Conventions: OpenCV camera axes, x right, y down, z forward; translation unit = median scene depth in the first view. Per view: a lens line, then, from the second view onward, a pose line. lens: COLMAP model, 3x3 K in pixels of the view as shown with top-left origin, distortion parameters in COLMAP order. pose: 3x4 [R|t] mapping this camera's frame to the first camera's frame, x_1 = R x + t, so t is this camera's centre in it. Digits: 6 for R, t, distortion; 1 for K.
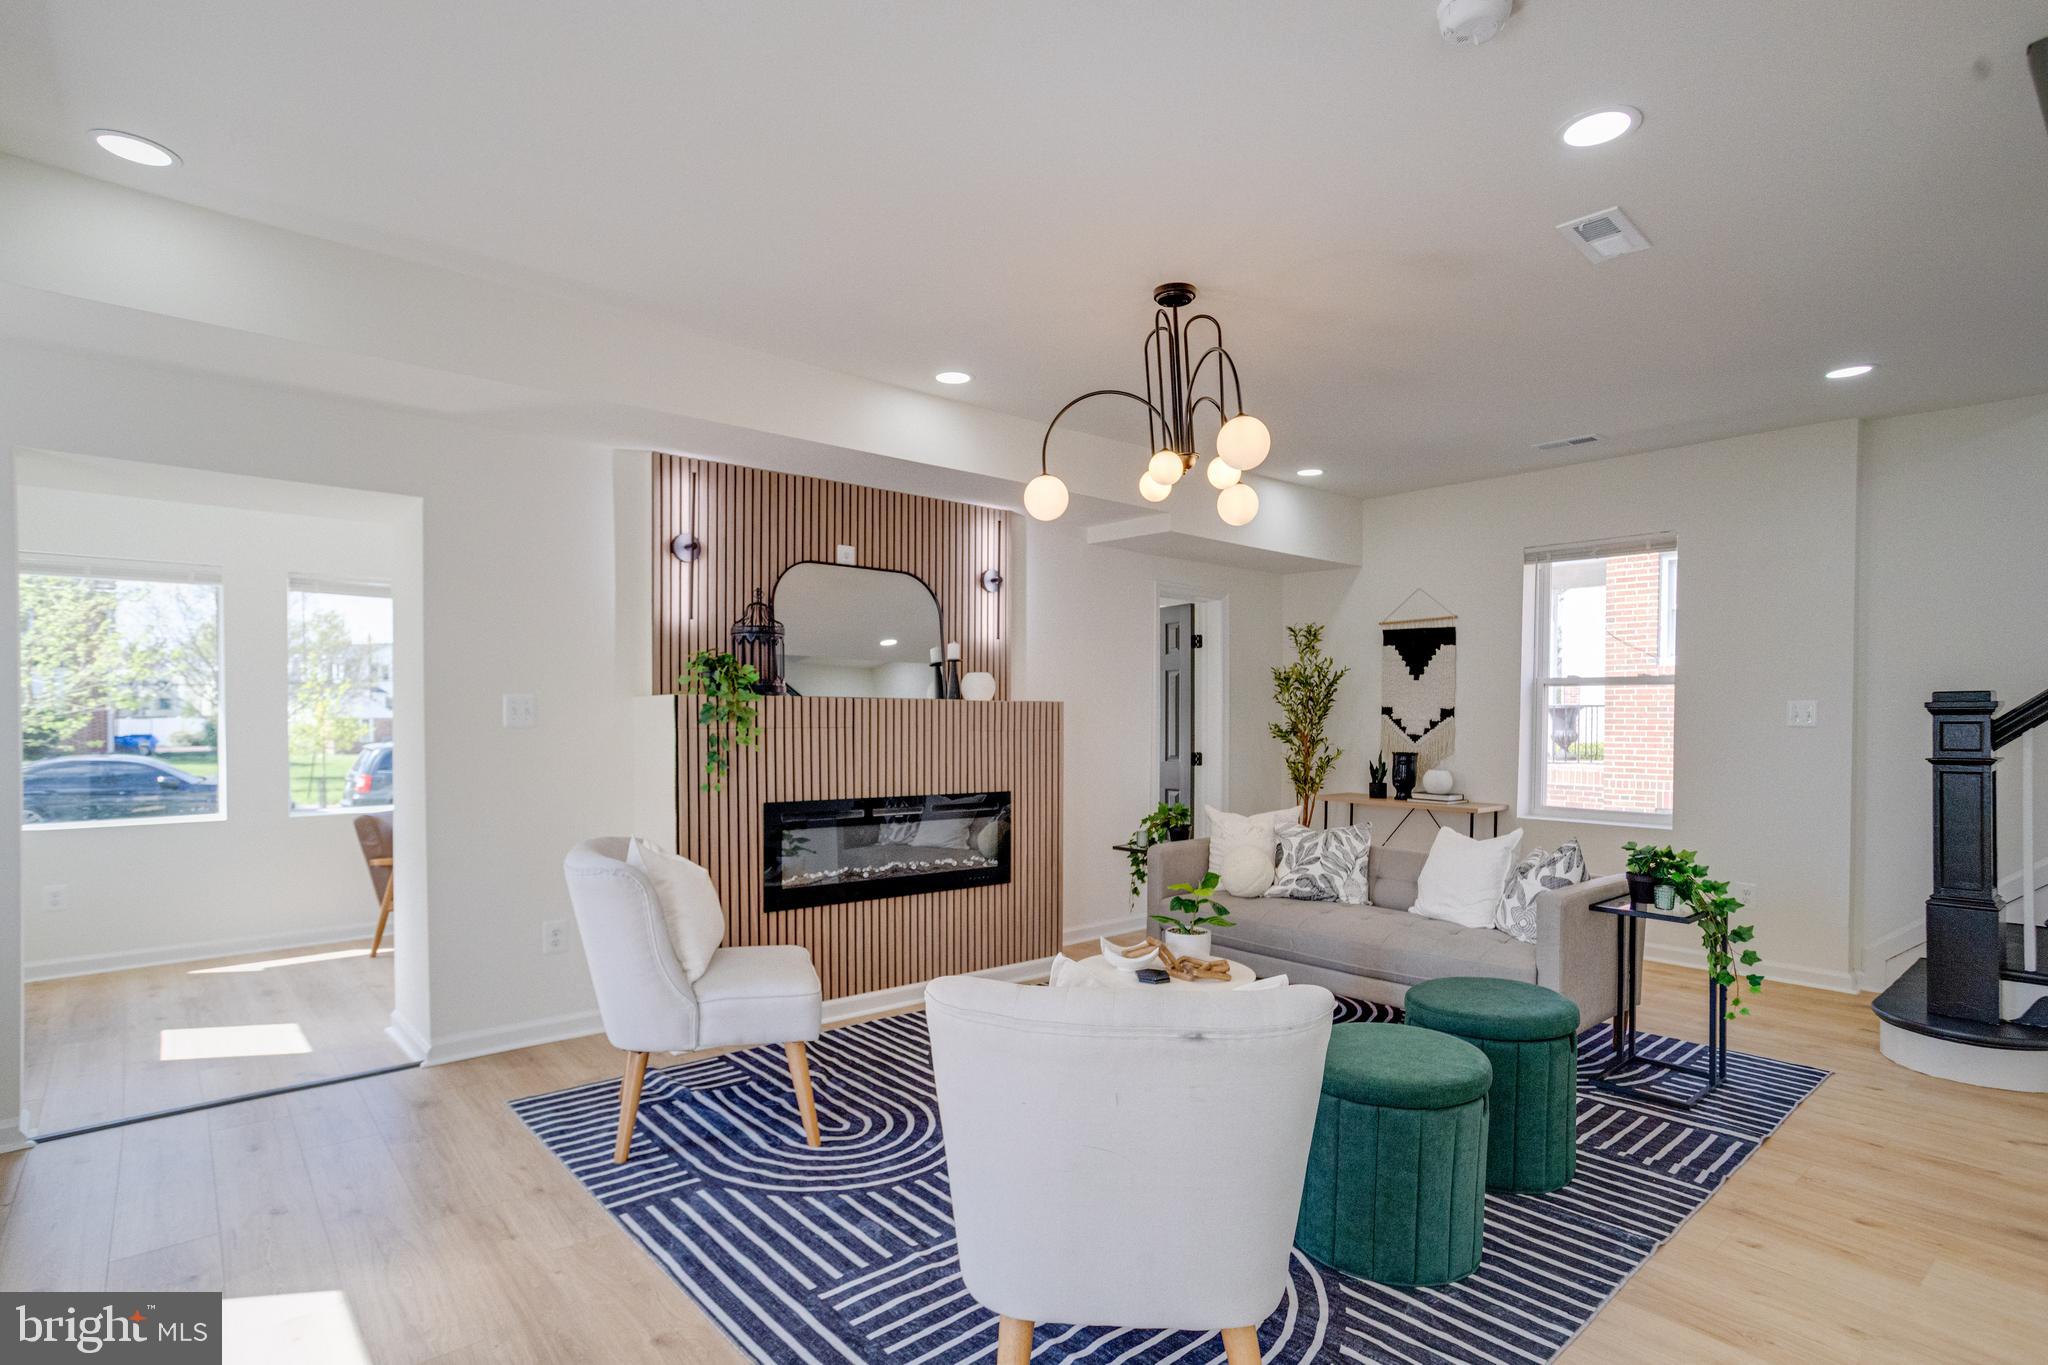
lens RADIAL K [[1010.1, 0, 1028.1], [0, 1010.1, 734.6], [0, 0, 1]] dist [-0.007518, 0.000820]
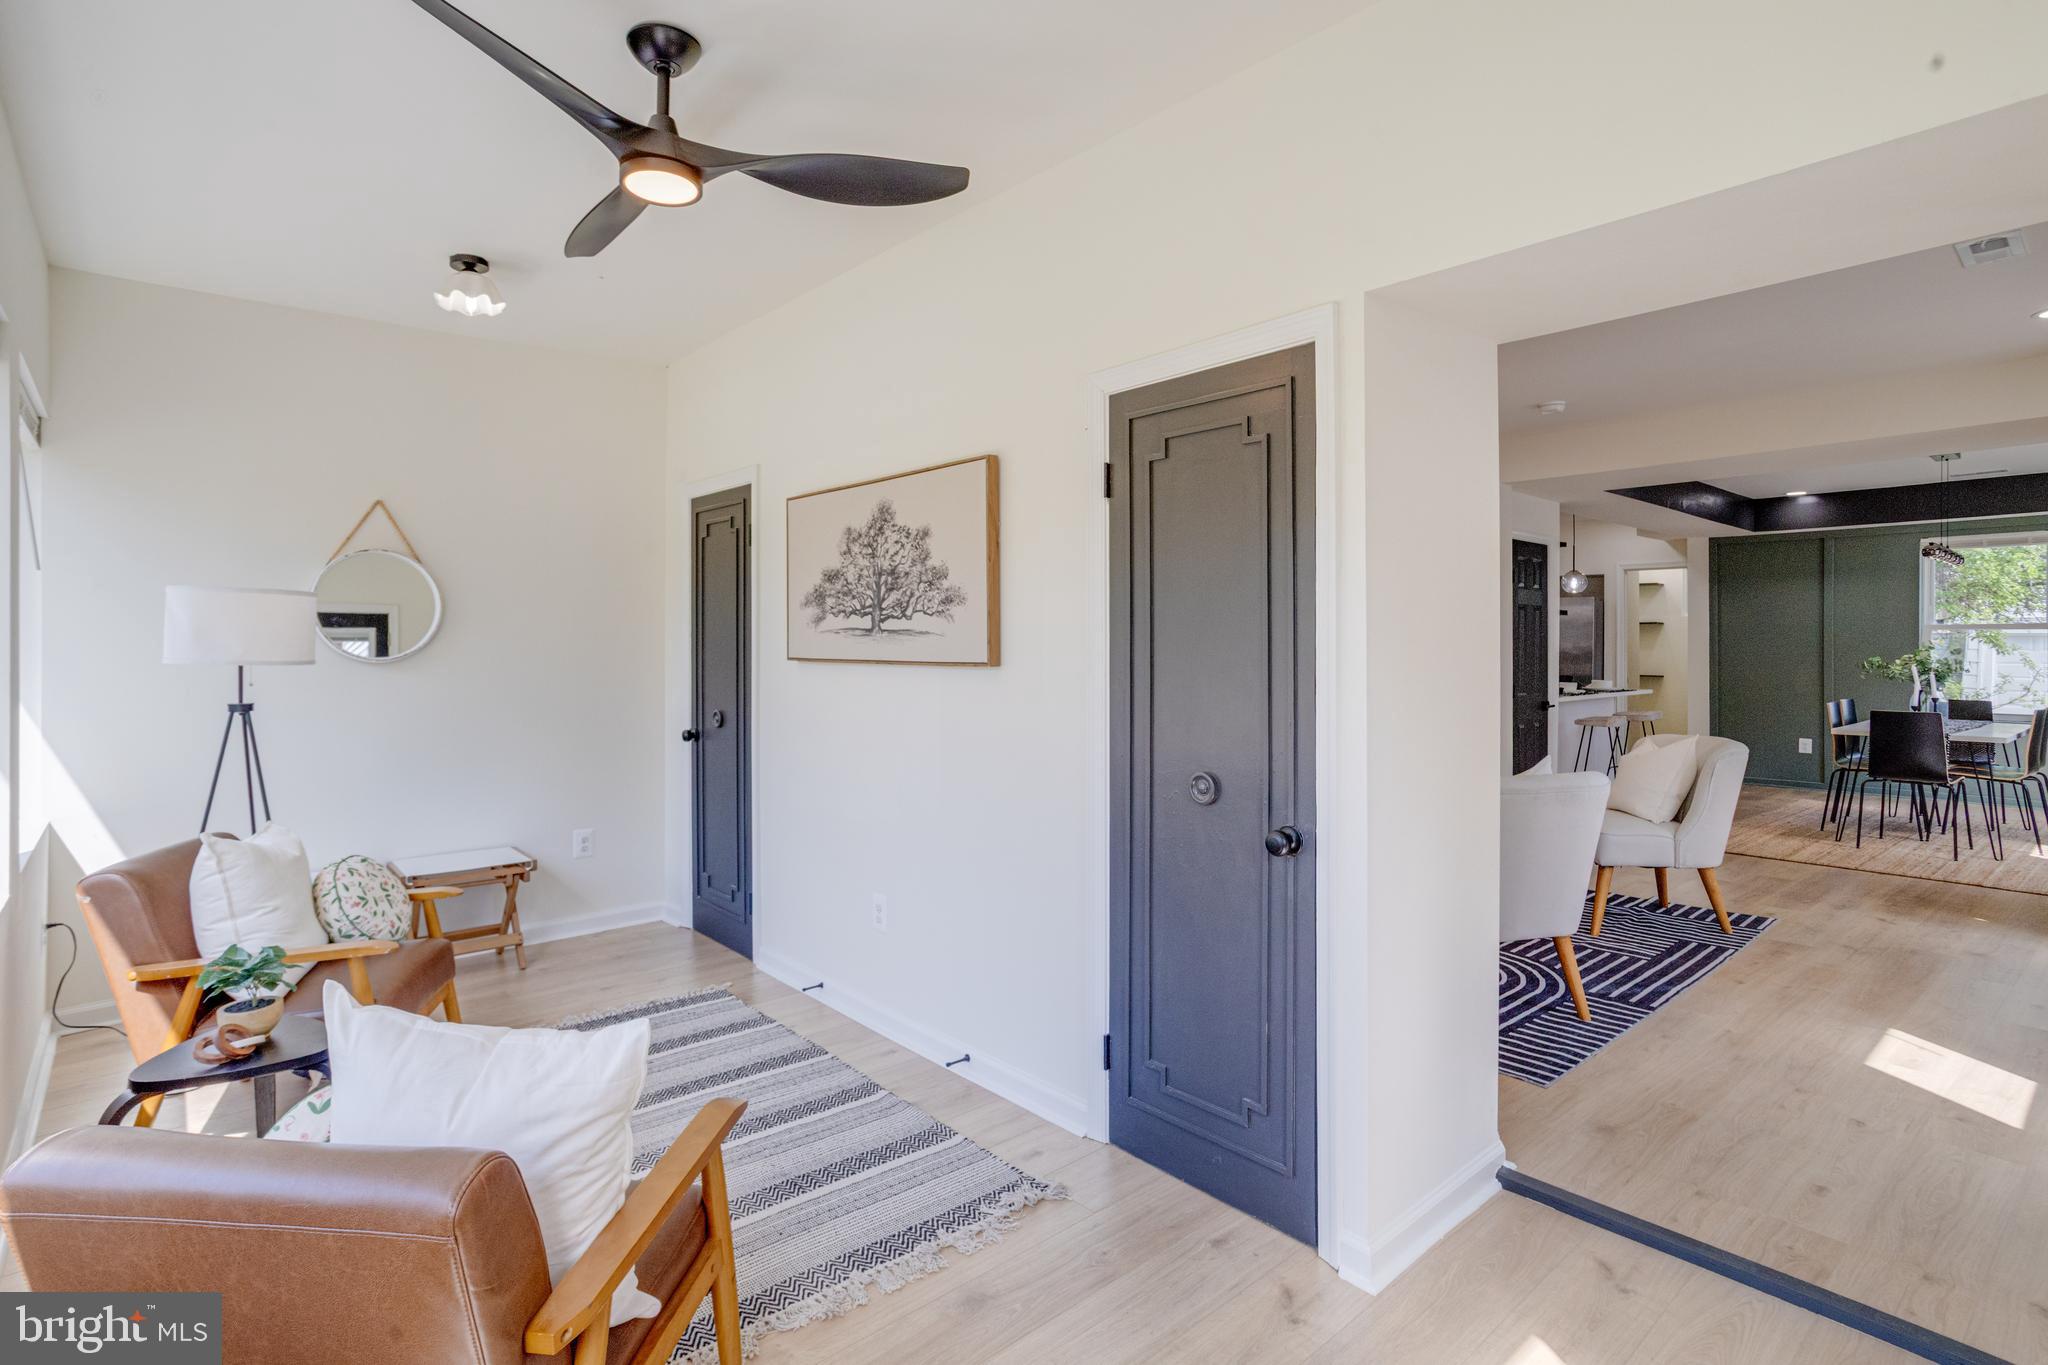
lens RADIAL K [[1040.1, 0, 1018.6], [0, 1040.1, 637.6], [0, 0, 1]] dist [0.039951, 0.005525]
pose [[-0.016973, 0.001982, 0.999854, -1.046704], [0.019222, 0.999814, -0.001656, -0.031682], [-0.999671, 0.019191, -0.017008, 1.060874]]
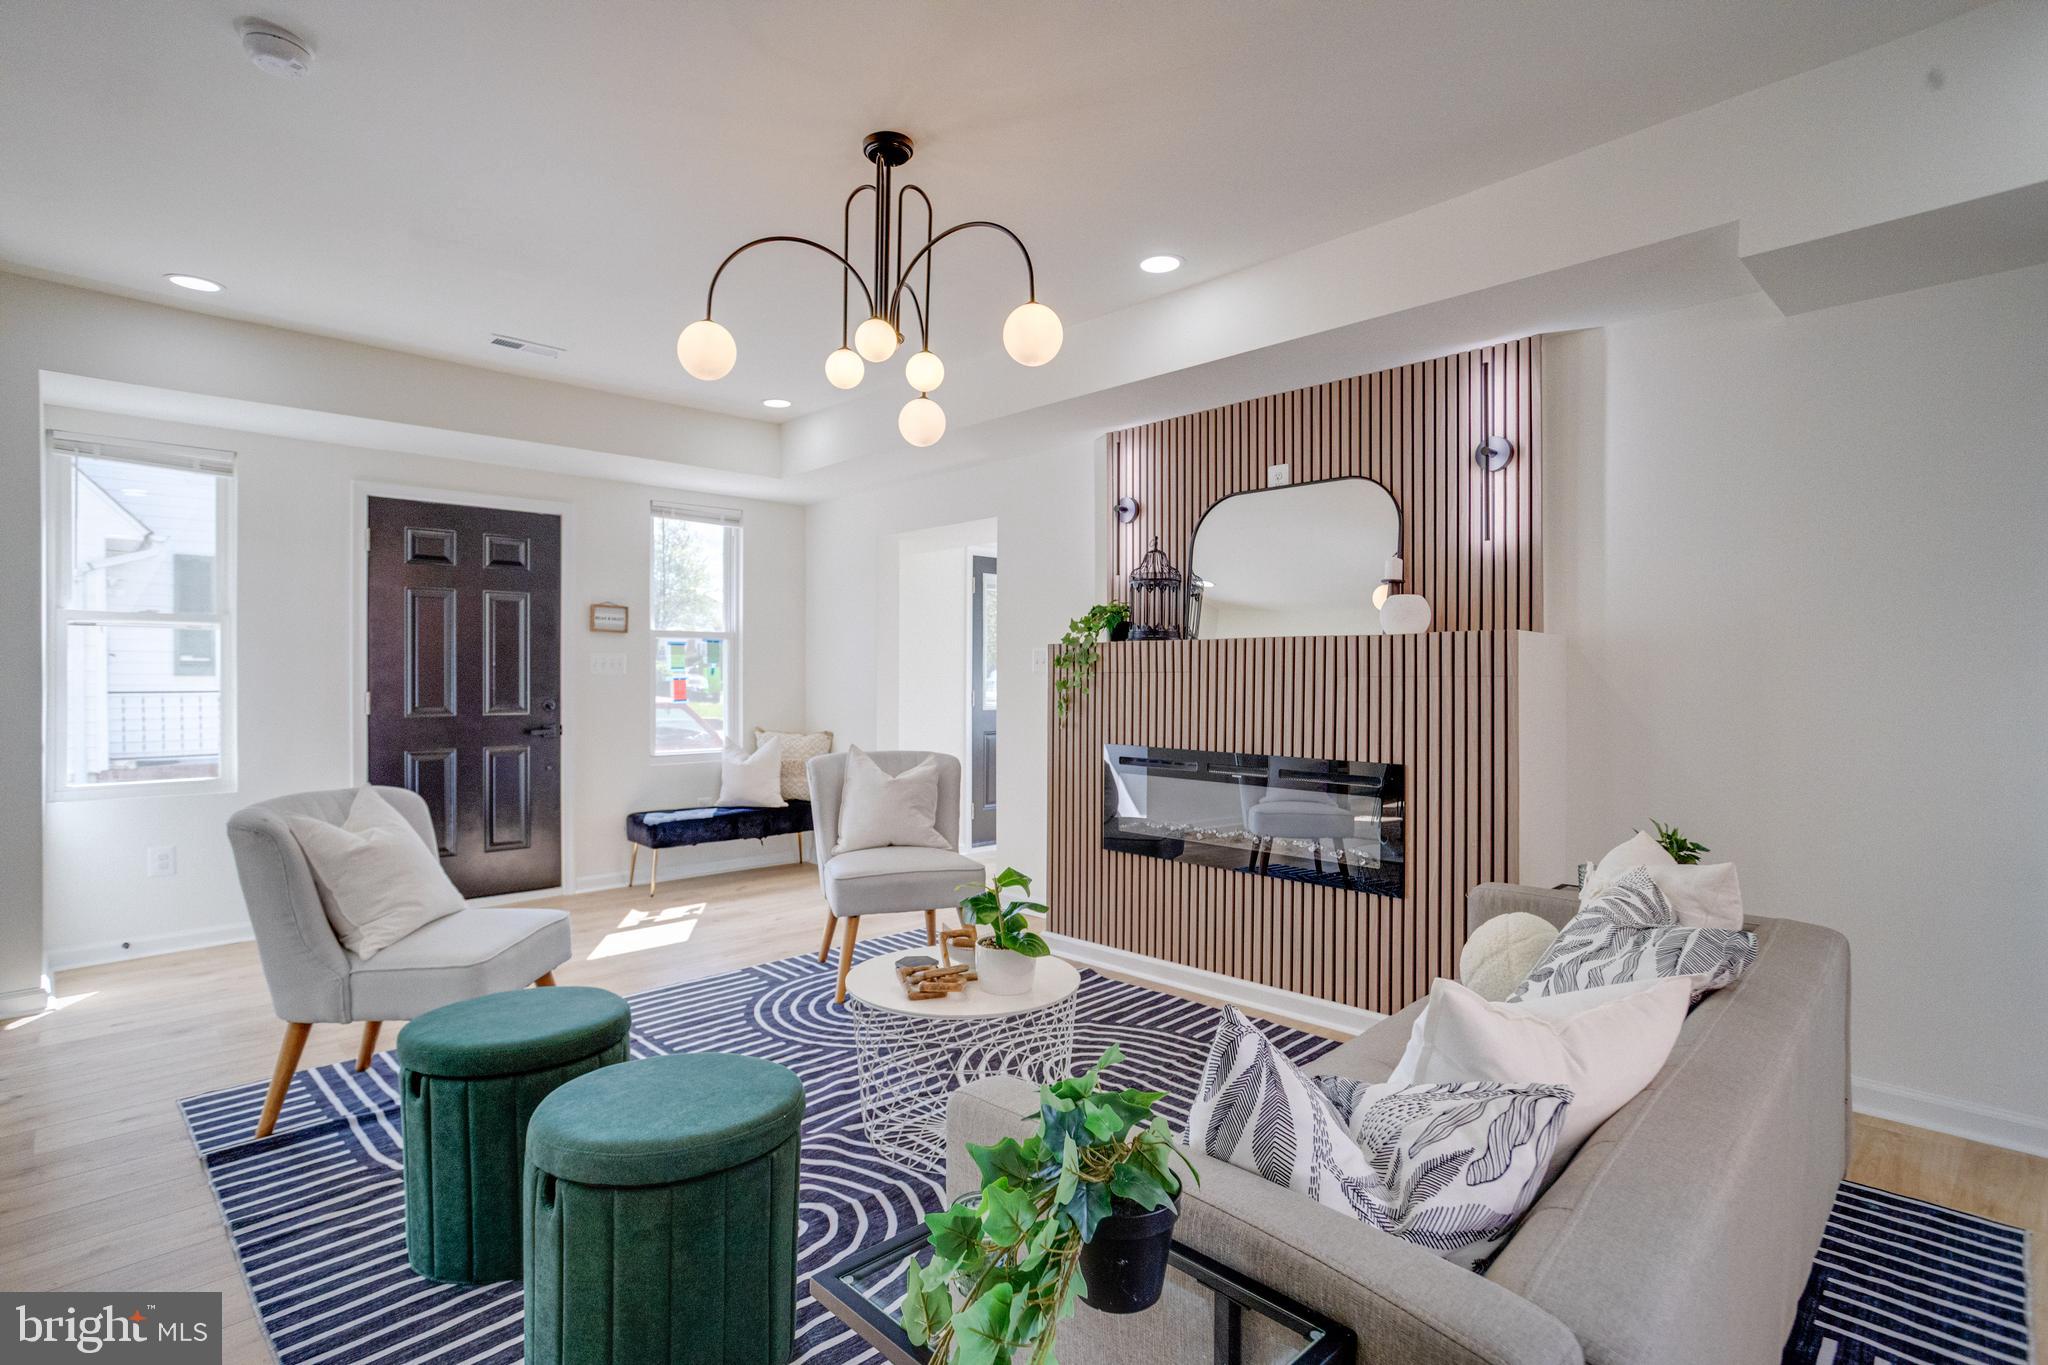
lens RADIAL K [[1015.9, 0, 1016.4], [0, 1015.9, 669.2], [0, 0, 1]] dist [-0.034454, 0.024551]
pose [[0.061830, -0.012230, -0.998012, 0.692956], [-0.018297, 0.999743, -0.013384, 0.005156], [0.997919, 0.019088, 0.061590, 0.743176]]
